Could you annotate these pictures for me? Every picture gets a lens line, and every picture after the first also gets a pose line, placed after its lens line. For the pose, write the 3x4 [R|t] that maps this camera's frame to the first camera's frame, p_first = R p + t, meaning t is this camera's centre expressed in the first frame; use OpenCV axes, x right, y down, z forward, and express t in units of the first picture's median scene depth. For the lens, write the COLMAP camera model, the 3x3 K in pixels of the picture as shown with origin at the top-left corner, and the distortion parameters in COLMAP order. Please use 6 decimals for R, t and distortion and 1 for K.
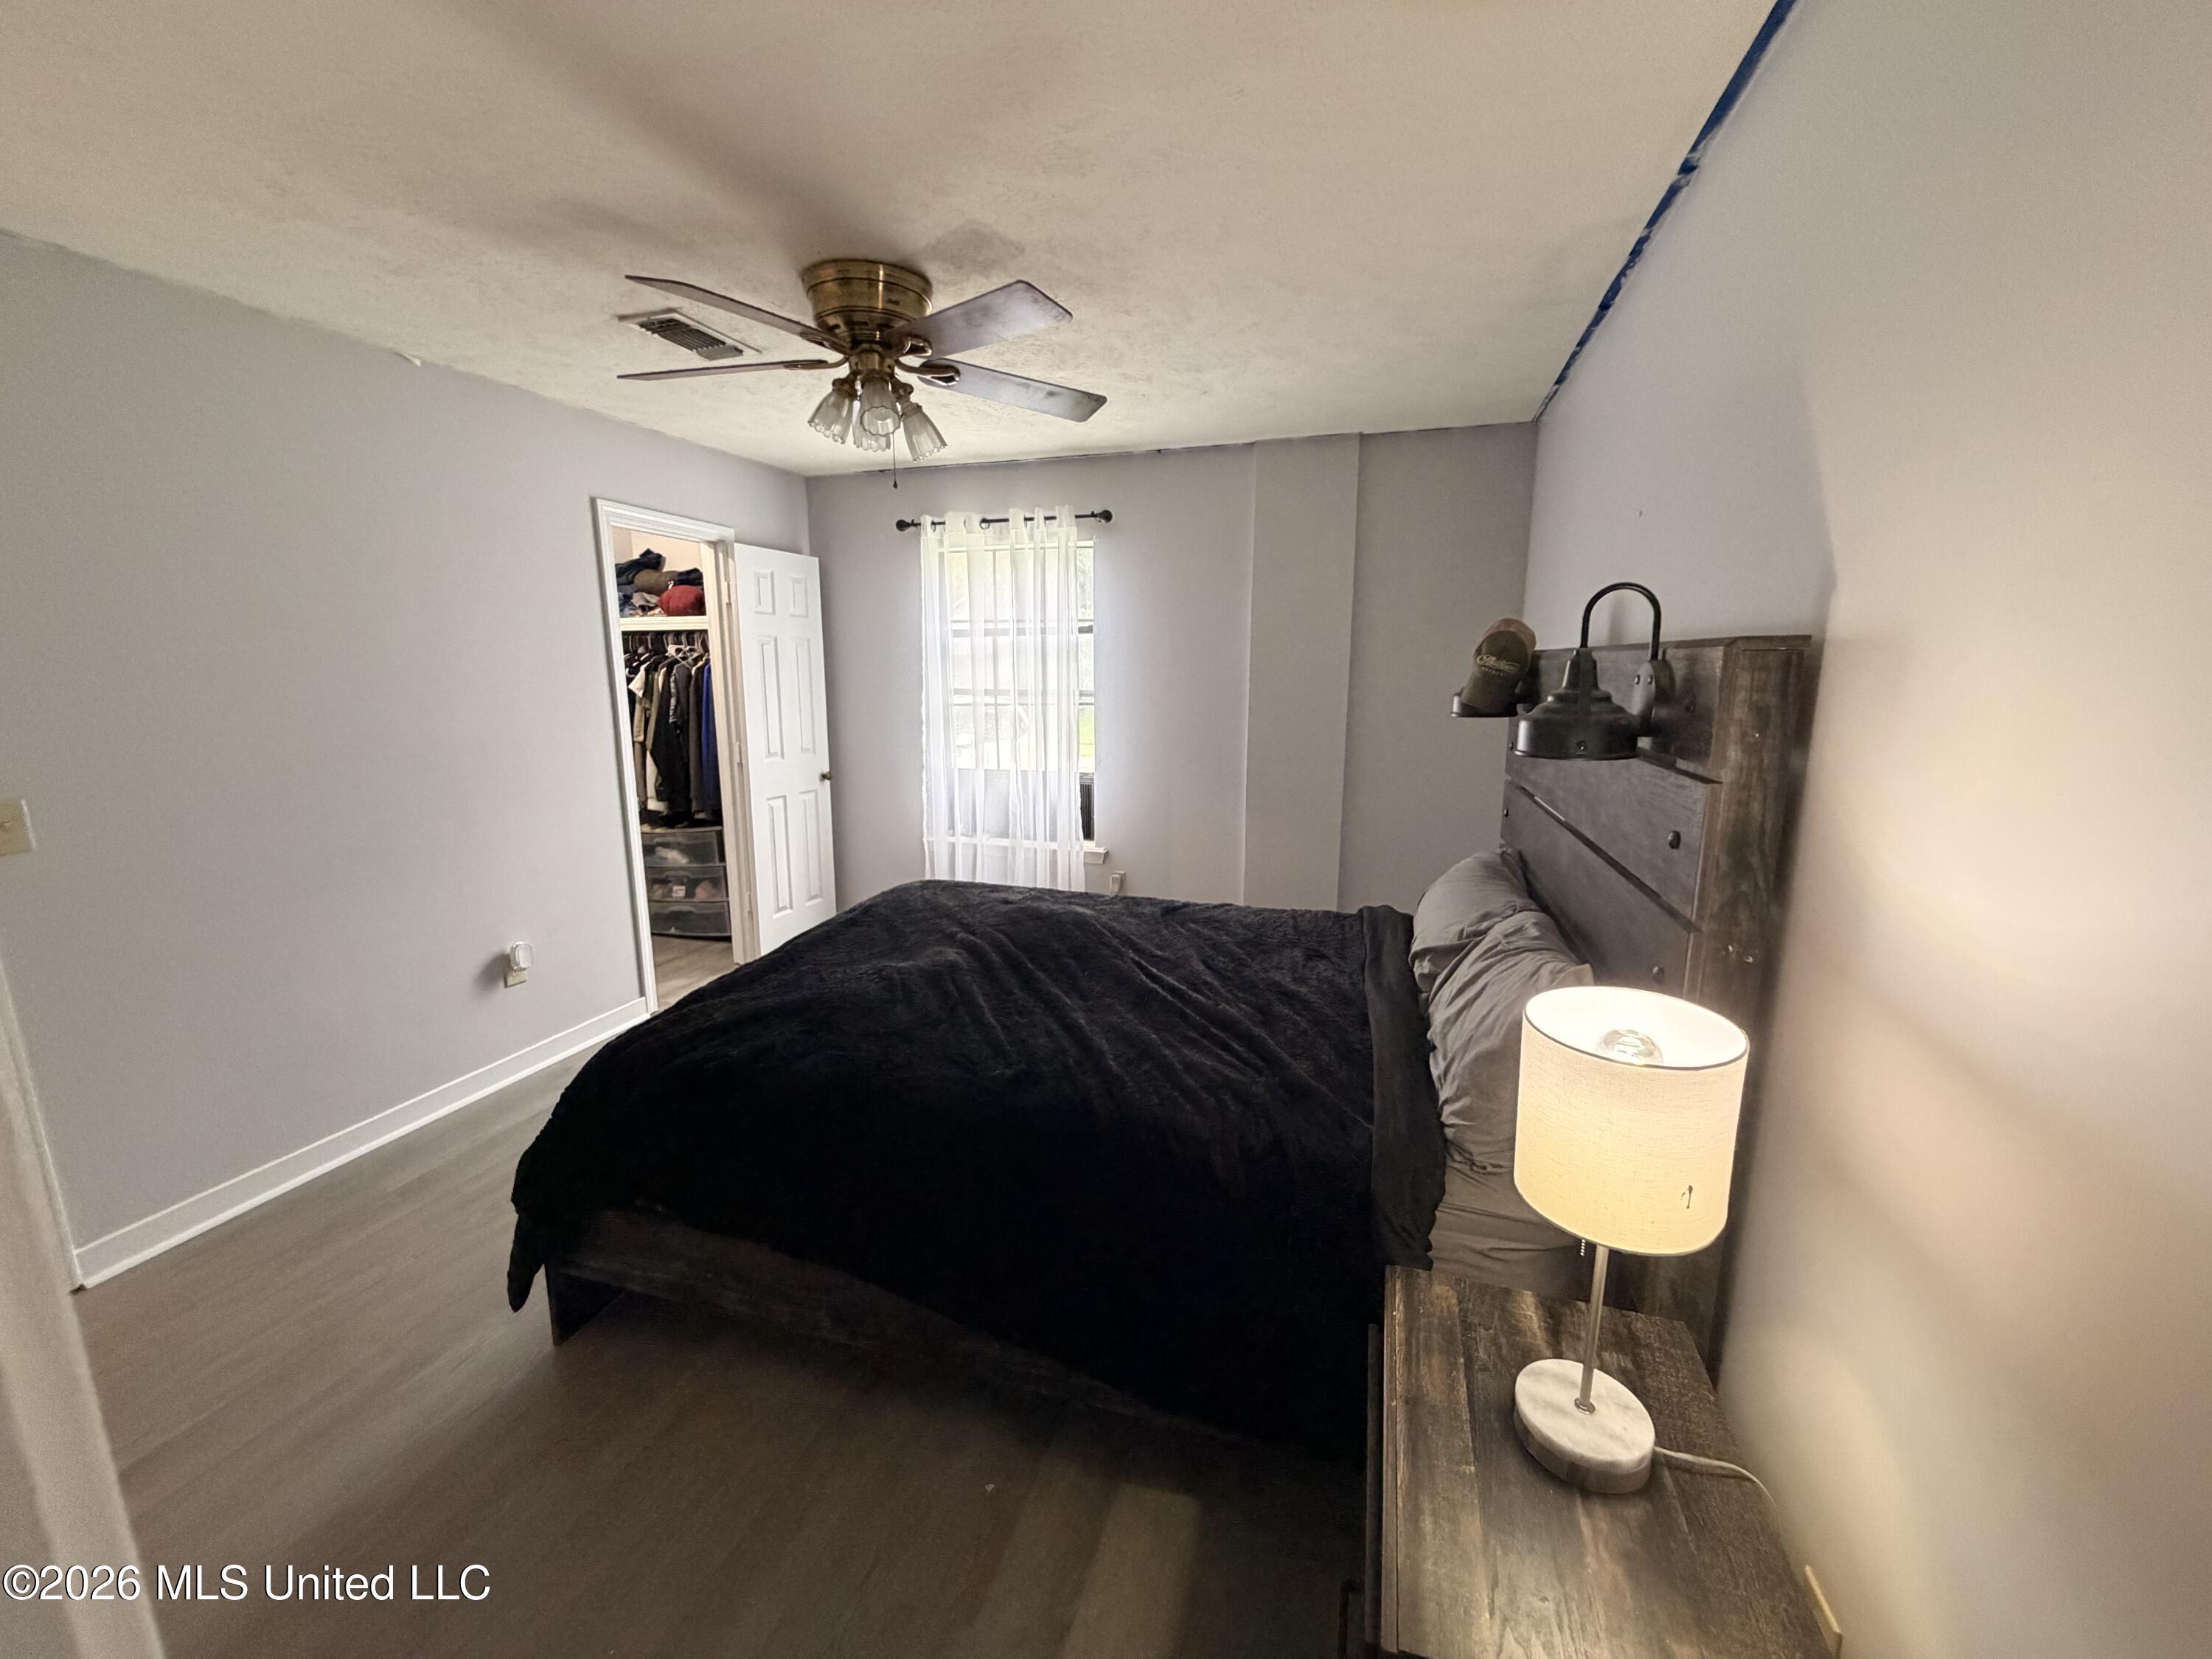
lens RADIAL K [[878.5, 0, 1100.4], [0, 878.5, 828.6], [0, 0, 1]] dist [-0.000228, 0.000183]
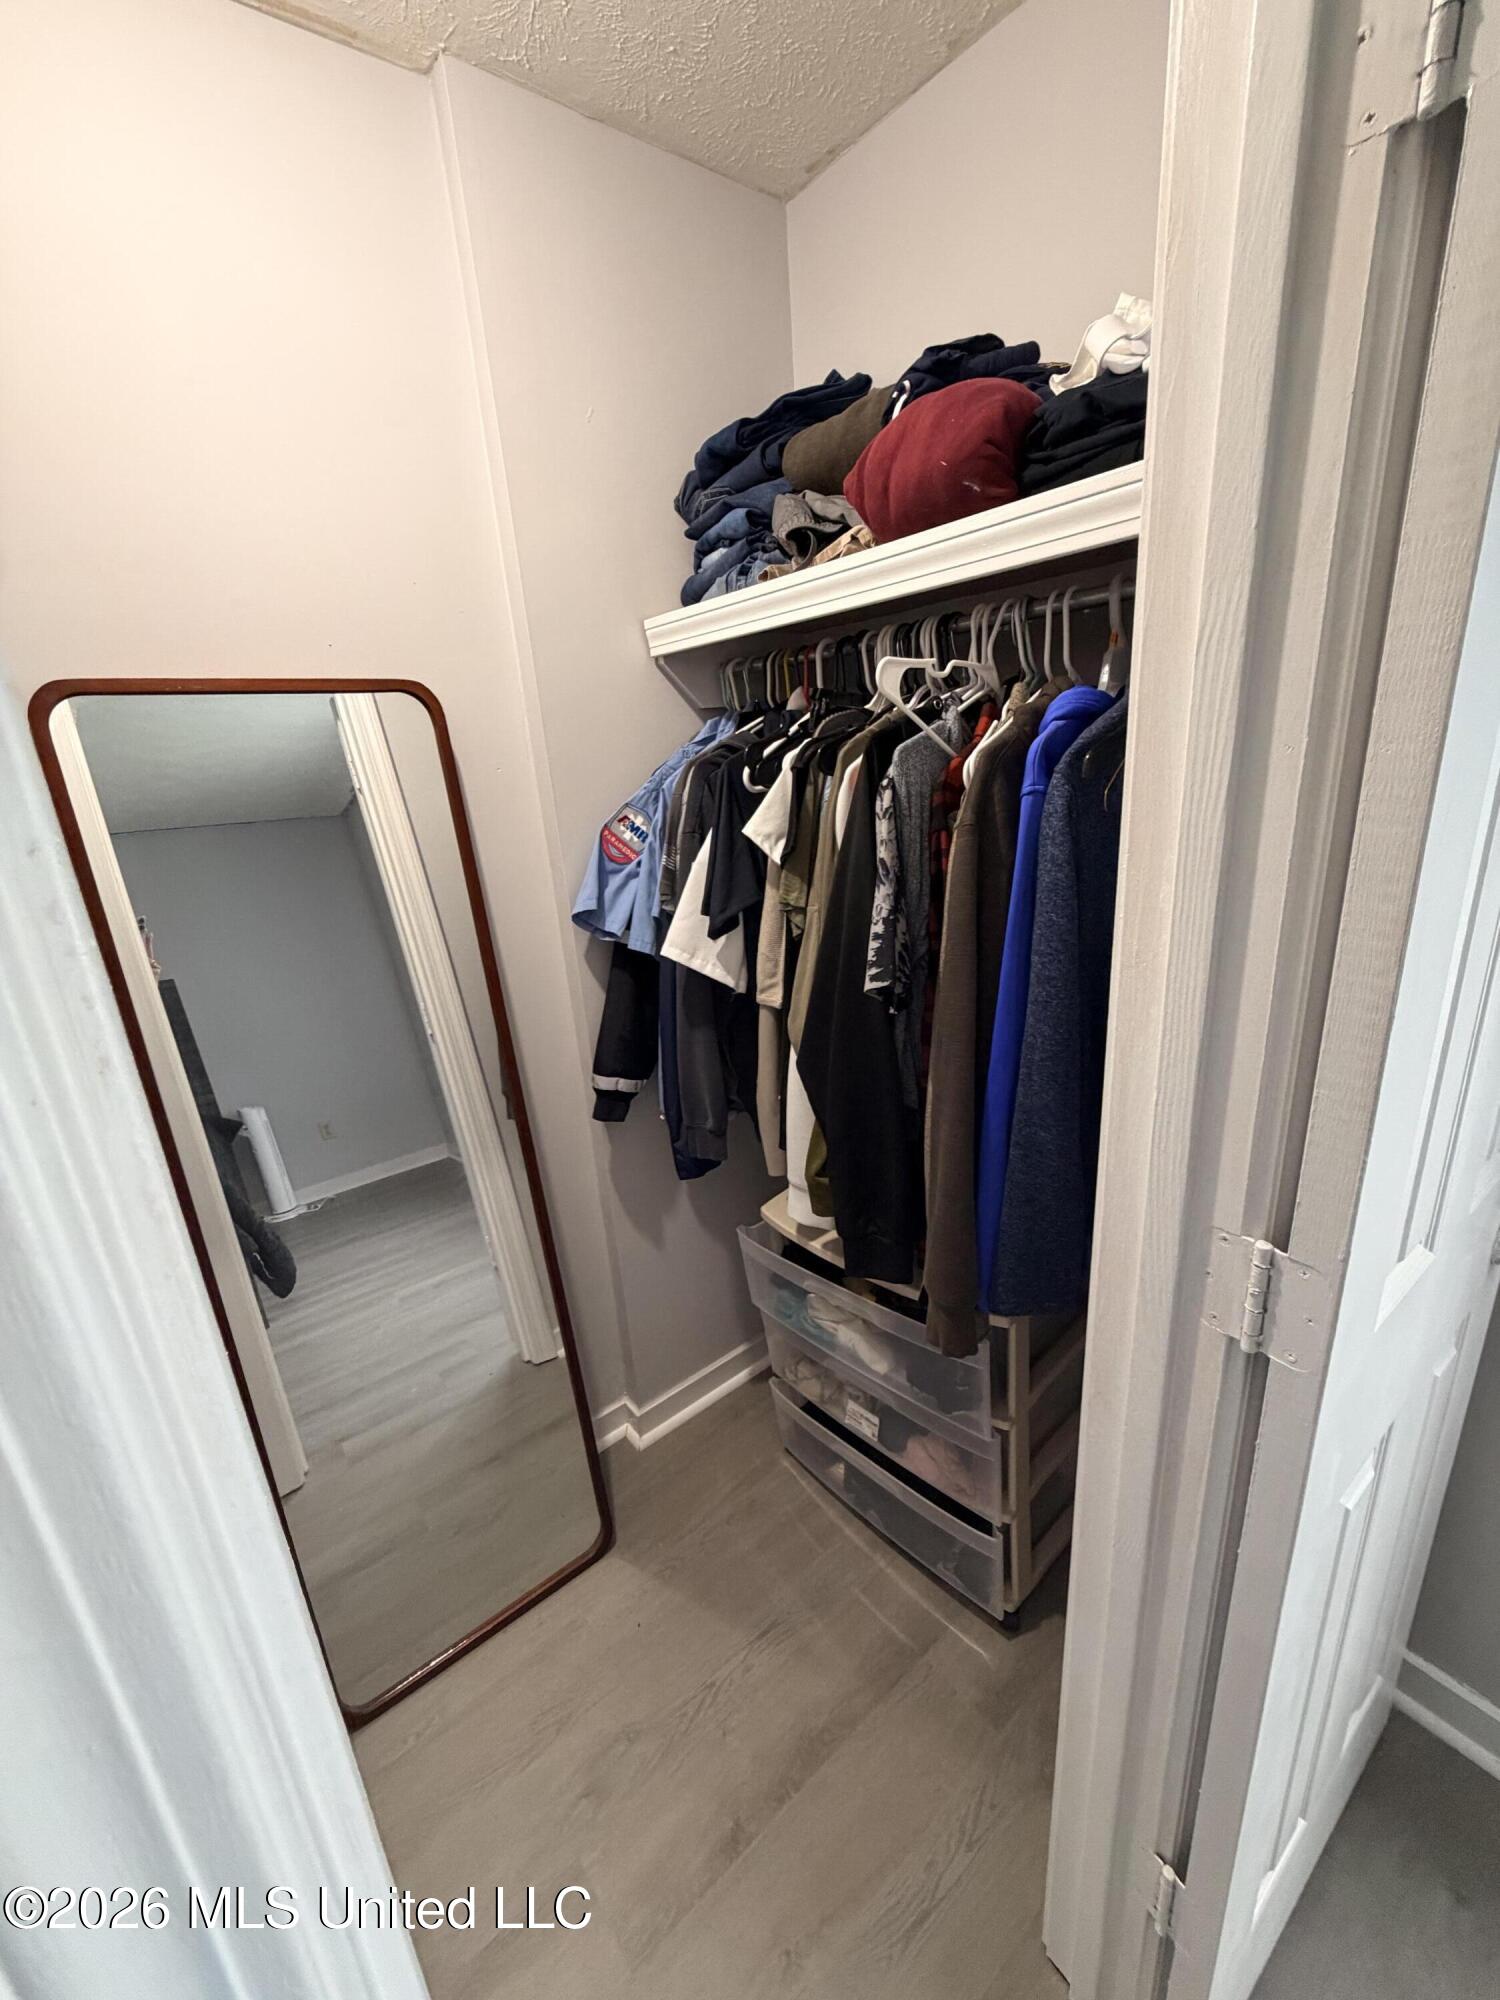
lens RADIAL K [[794.3, 0, 750.0], [0, 794.3, 1000.0], [0, 0, 1]] dist [-0.000228, 0.000183]
pose [[0.830485, 0.113344, -0.545388, -0.376715], [-0.033777, 0.987525, 0.153796, -0.143412], [0.556016, -0.109304, 0.823953, 0.761156]]
